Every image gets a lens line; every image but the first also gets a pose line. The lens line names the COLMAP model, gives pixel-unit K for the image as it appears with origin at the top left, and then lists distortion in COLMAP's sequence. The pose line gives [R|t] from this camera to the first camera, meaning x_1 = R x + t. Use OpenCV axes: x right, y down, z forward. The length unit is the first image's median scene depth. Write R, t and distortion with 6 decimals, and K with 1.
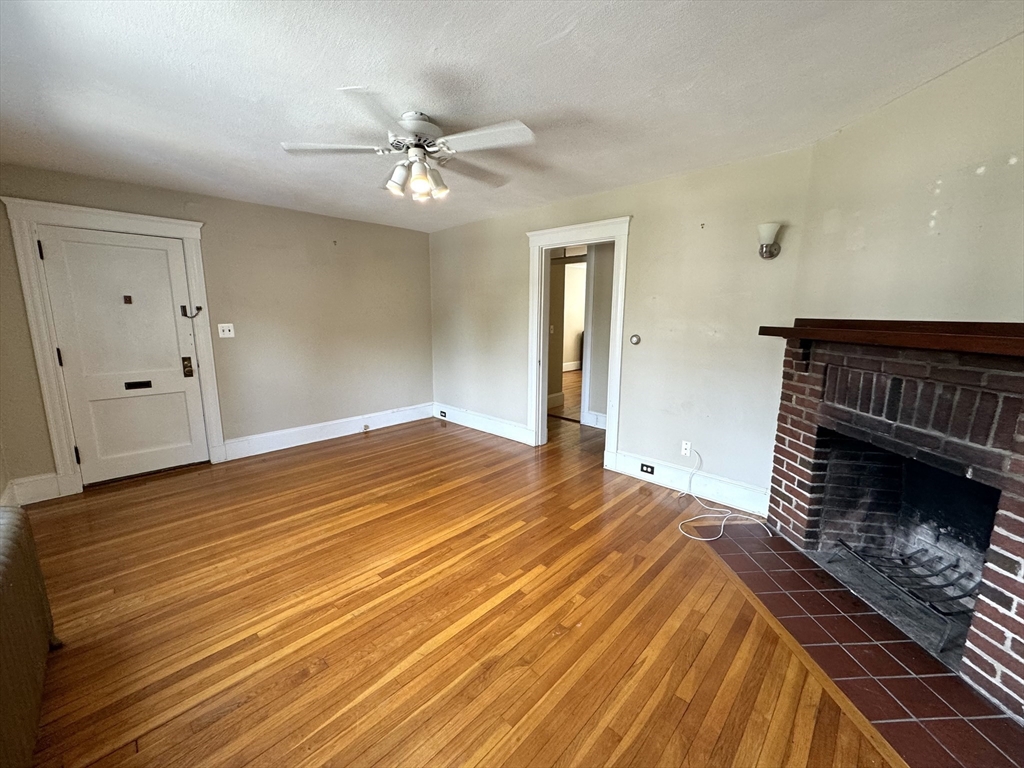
lens RADIAL K [[407.4, 0, 511.4], [0, 407.4, 382.2], [0, 0, 1]] dist [-0.000975, 0.000224]
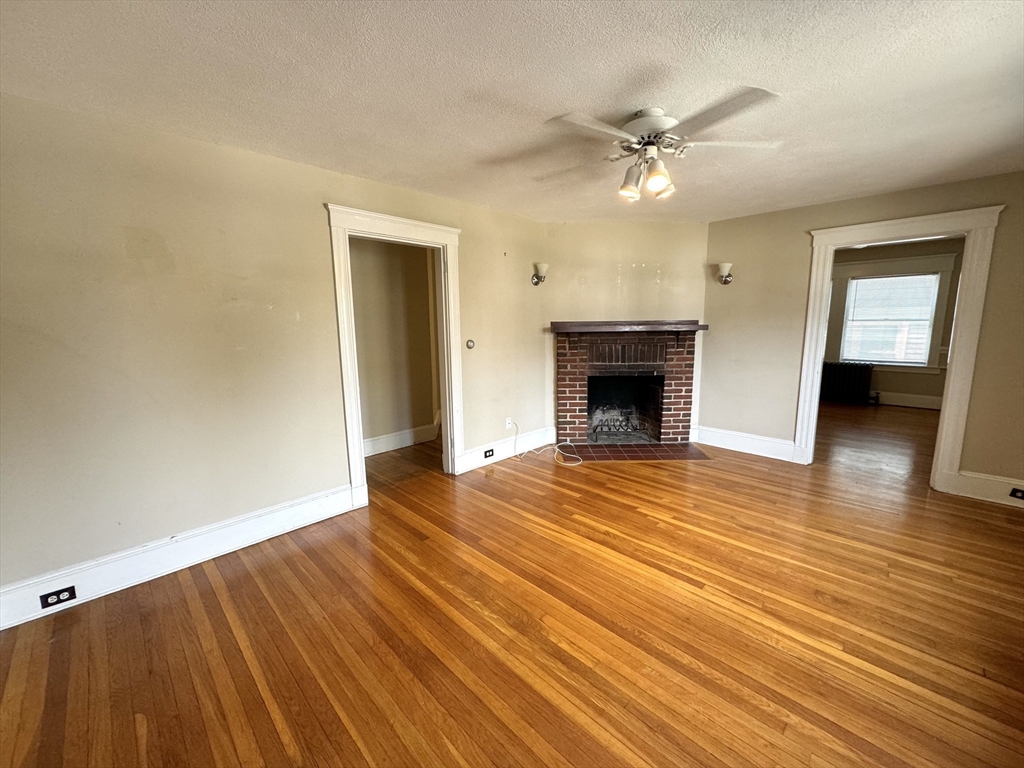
lens RADIAL K [[407.4, 0, 511.4], [0, 407.4, 382.2], [0, 0, 1]] dist [-0.000975, 0.000224]
pose [[0.019557, -0.155902, 0.987579, -1.182842], [0.180980, 0.972002, 0.149859, -0.223570], [-0.983292, 0.175801, 0.047224, 1.280071]]
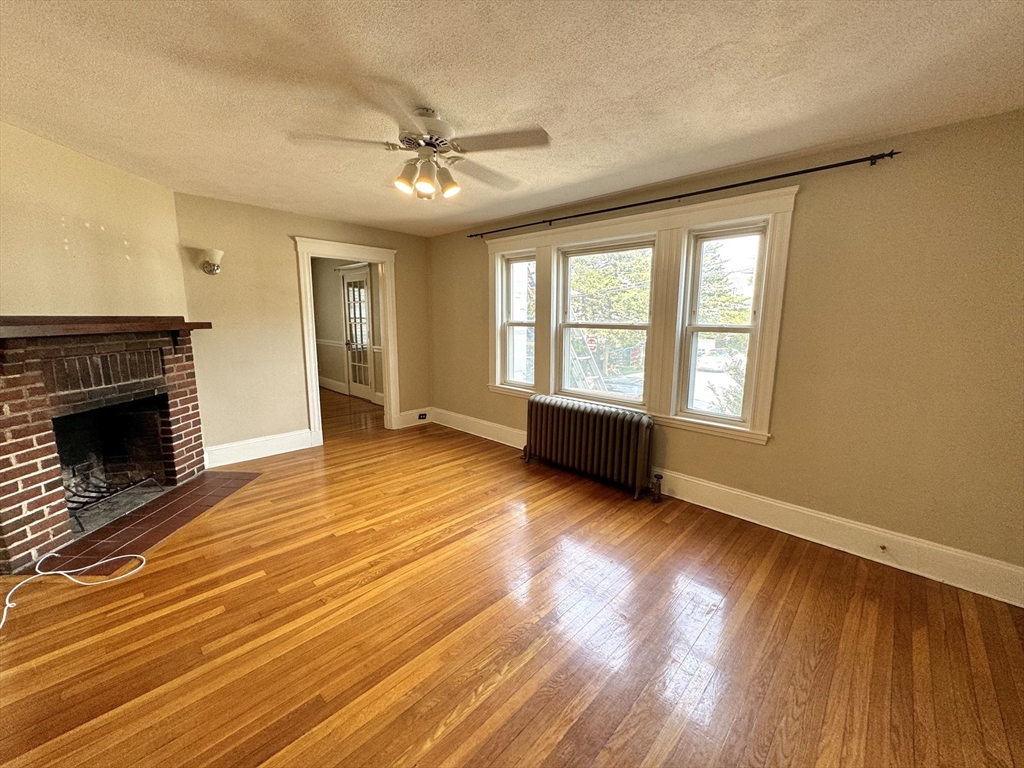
lens RADIAL K [[407.4, 0, 511.4], [0, 407.4, 382.2], [0, 0, 1]] dist [-0.000975, 0.000224]
pose [[-0.999870, -0.013845, -0.008260, -0.405180], [-0.015767, 0.946605, 0.322011, -0.335442], [0.003361, 0.322099, -0.946700, 1.965831]]
